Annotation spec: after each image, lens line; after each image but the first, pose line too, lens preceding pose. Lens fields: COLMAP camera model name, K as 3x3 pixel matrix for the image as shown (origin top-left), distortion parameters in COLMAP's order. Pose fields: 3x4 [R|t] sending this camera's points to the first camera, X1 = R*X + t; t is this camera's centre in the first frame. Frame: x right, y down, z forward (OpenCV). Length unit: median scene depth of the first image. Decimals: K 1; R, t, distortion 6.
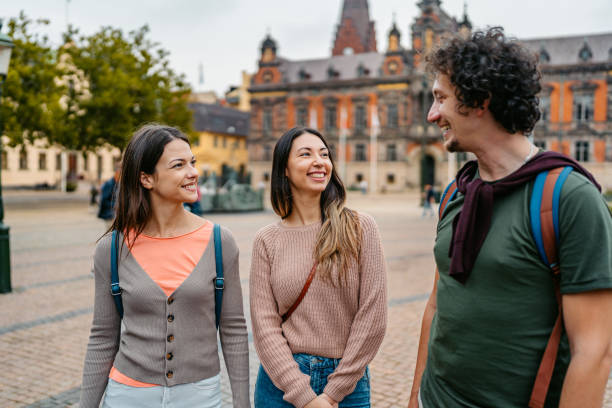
lens RADIAL K [[595.4, 0, 305.1], [0, 595.4, 201.0], [0, 0, 1]] dist [0.002642, 0.016203]
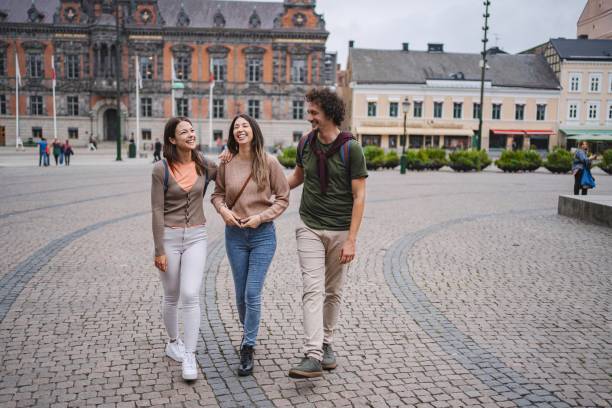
lens RADIAL K [[659.2, 0, 306.0], [0, 659.2, 204.0], [0, 0, 1]] dist [-0.029073, 0.149213]
pose [[0.867524, -0.050427, 0.494832, -0.063955], [0.015479, 0.997103, 0.074474, 0.003440], [-0.497154, -0.056948, 0.865791, -0.114536]]
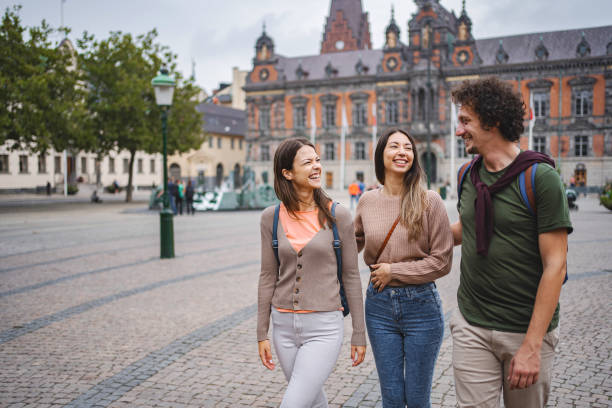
lens RADIAL K [[643.6, 0, 308.6], [0, 643.6, 202.6], [0, 0, 1]] dist [-0.016575, 0.136461]
pose [[0.999392, -0.019384, 0.028995, -0.027974], [0.019379, 0.999812, 0.000453, 0.003527], [-0.028998, 0.000109, 0.999579, -0.070682]]
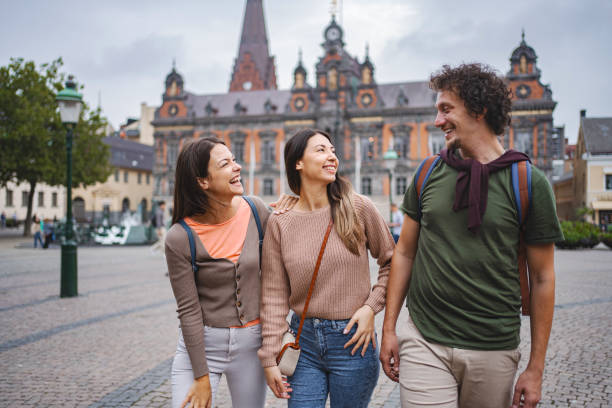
lens RADIAL K [[621.4, 0, 303.3], [0, 621.4, 203.0], [0, 0, 1]] dist [-0.008405, 0.106658]
pose [[0.985120, -0.006188, 0.171758, -0.032483], [0.015735, 0.998402, -0.054276, 0.004762], [-0.171148, 0.056171, 0.983643, -0.048251]]
